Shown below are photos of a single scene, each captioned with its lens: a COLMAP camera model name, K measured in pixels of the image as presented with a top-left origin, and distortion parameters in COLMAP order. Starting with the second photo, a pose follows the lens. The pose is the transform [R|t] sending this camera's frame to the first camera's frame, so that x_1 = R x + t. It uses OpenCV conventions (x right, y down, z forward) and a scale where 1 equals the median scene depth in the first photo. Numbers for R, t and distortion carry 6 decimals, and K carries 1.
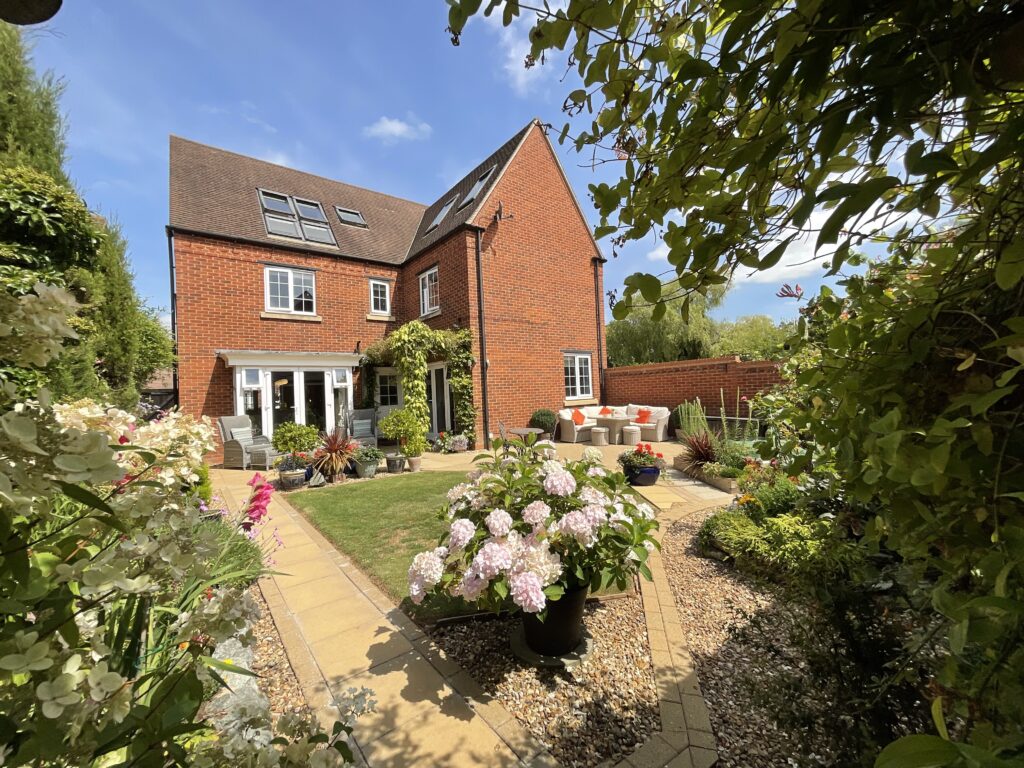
lens RADIAL K [[411.7, 0, 514.9], [0, 411.7, 386.7], [0, 0, 1]] dist [0.002977, 0.000622]
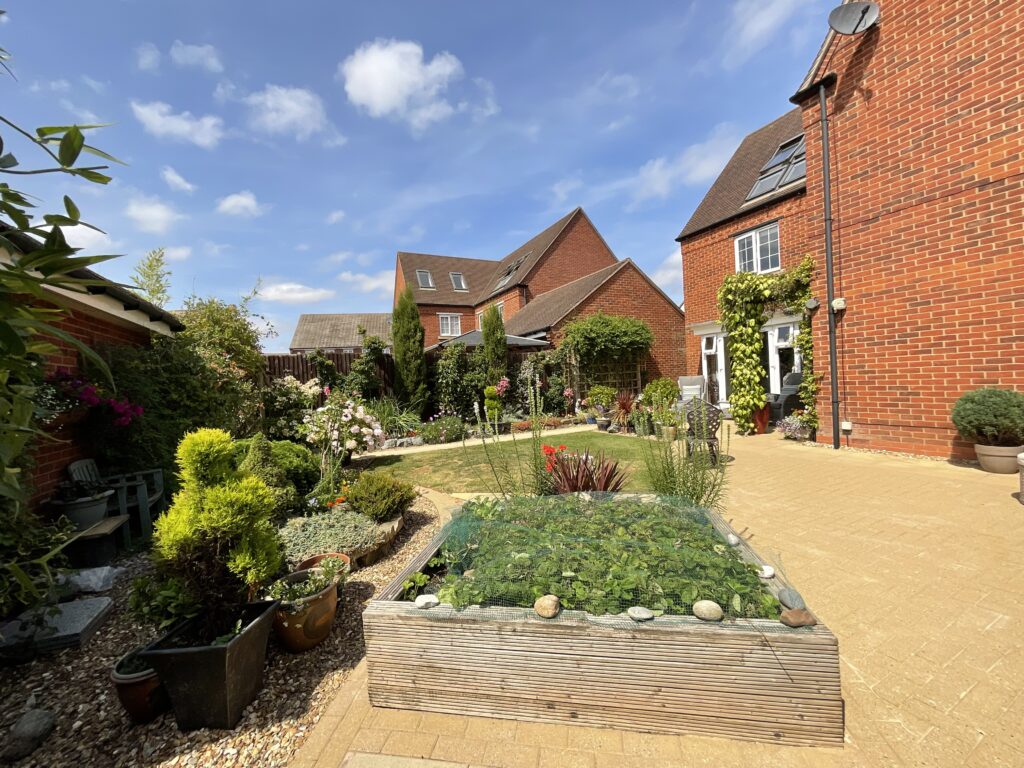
lens RADIAL K [[411.7, 0, 514.0], [0, 411.7, 394.8], [0, 0, 1]] dist [0.002977, 0.000622]
pose [[-0.199766, 0.088167, -0.975869, 0.589218], [0.071982, 0.994573, 0.075122, -0.005564], [0.977196, -0.055238, -0.205029, 0.615918]]
